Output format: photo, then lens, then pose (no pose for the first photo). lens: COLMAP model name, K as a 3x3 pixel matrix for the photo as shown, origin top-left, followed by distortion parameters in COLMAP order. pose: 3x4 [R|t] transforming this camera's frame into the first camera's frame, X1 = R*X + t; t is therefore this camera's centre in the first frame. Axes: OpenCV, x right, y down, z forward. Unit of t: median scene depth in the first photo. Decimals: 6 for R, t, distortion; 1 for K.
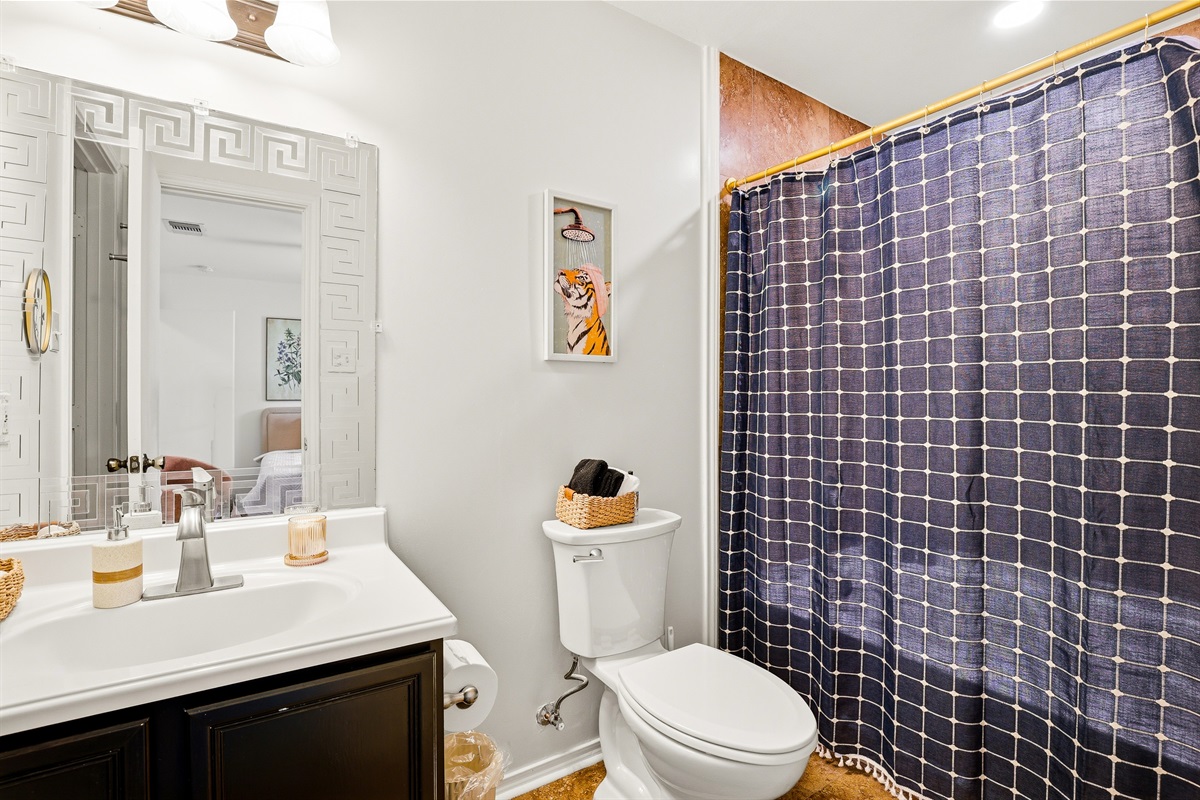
lens RADIAL K [[562.2, 0, 605.0], [0, 562.2, 398.6], [0, 0, 1]] dist [-0.018599, 0.001046]
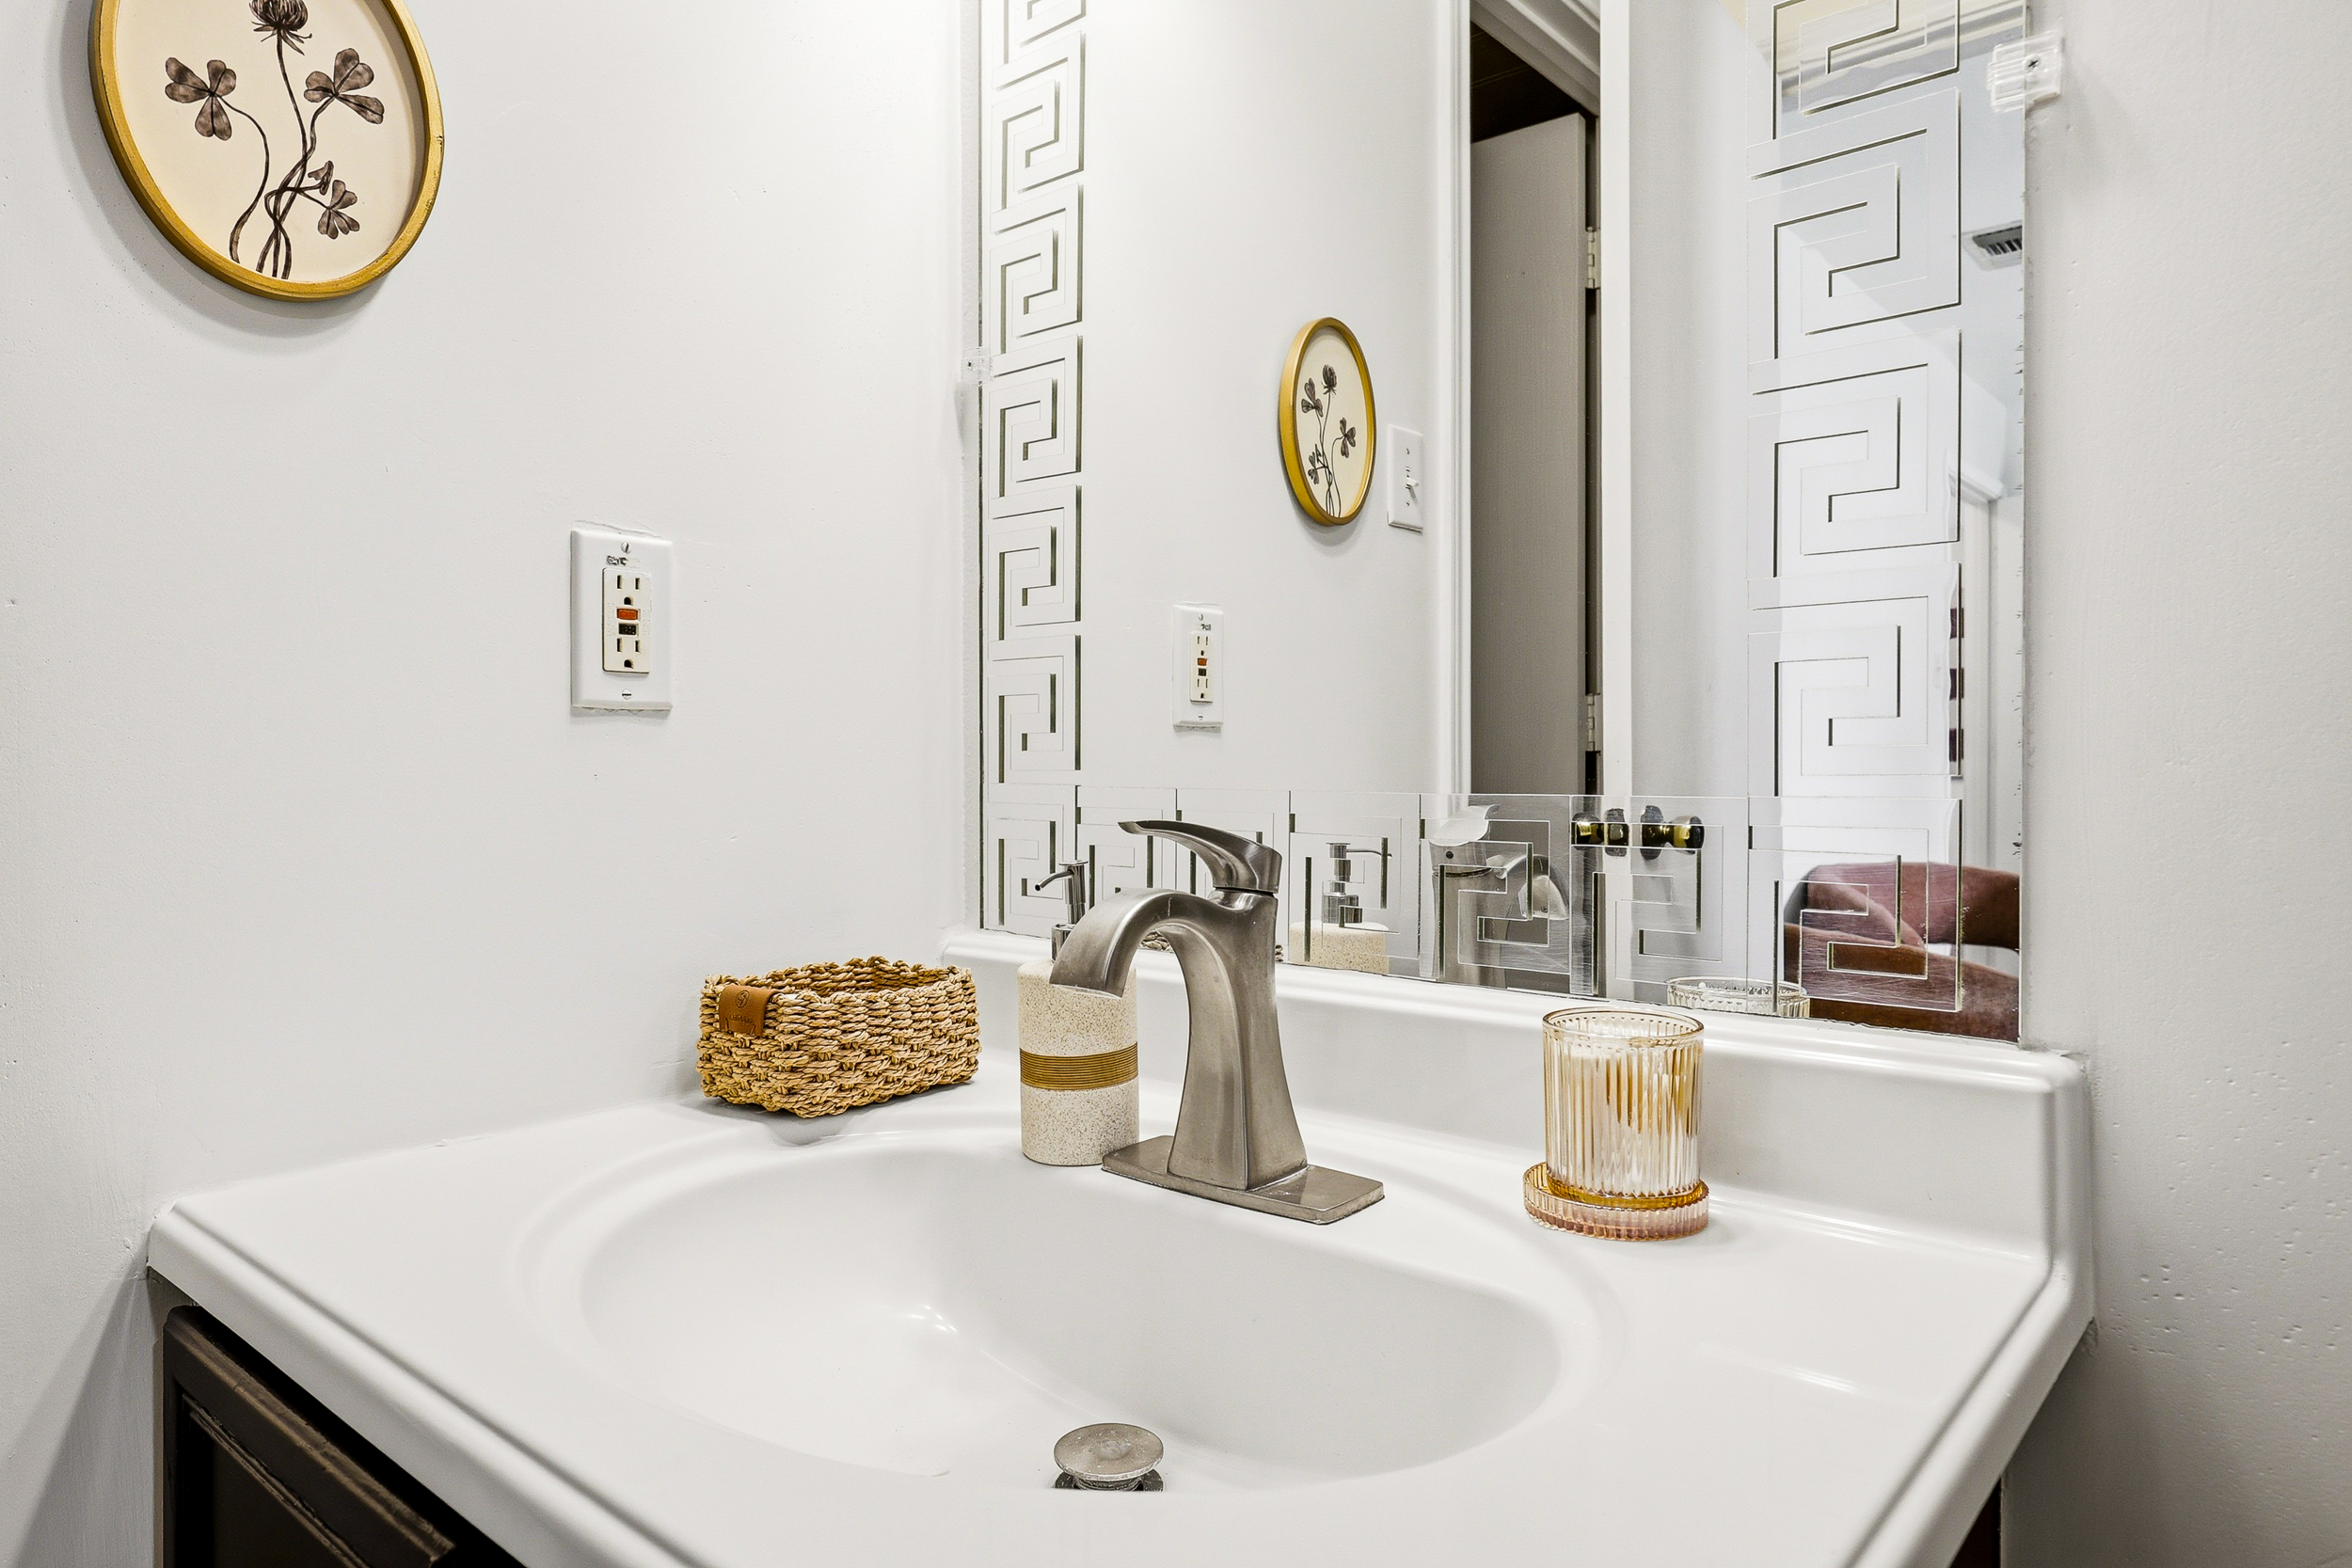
lens RADIAL K [[1400.0, 0, 1155.6], [0, 1400.0, 771.9], [0, 0, 1]] dist [0.002513, 0.001864]
pose [[0.265514, 0.010139, -0.964054, -0.031130], [0.012018, 0.999832, 0.013825, 0.082250], [0.964032, -0.015257, 0.265348, 0.532393]]
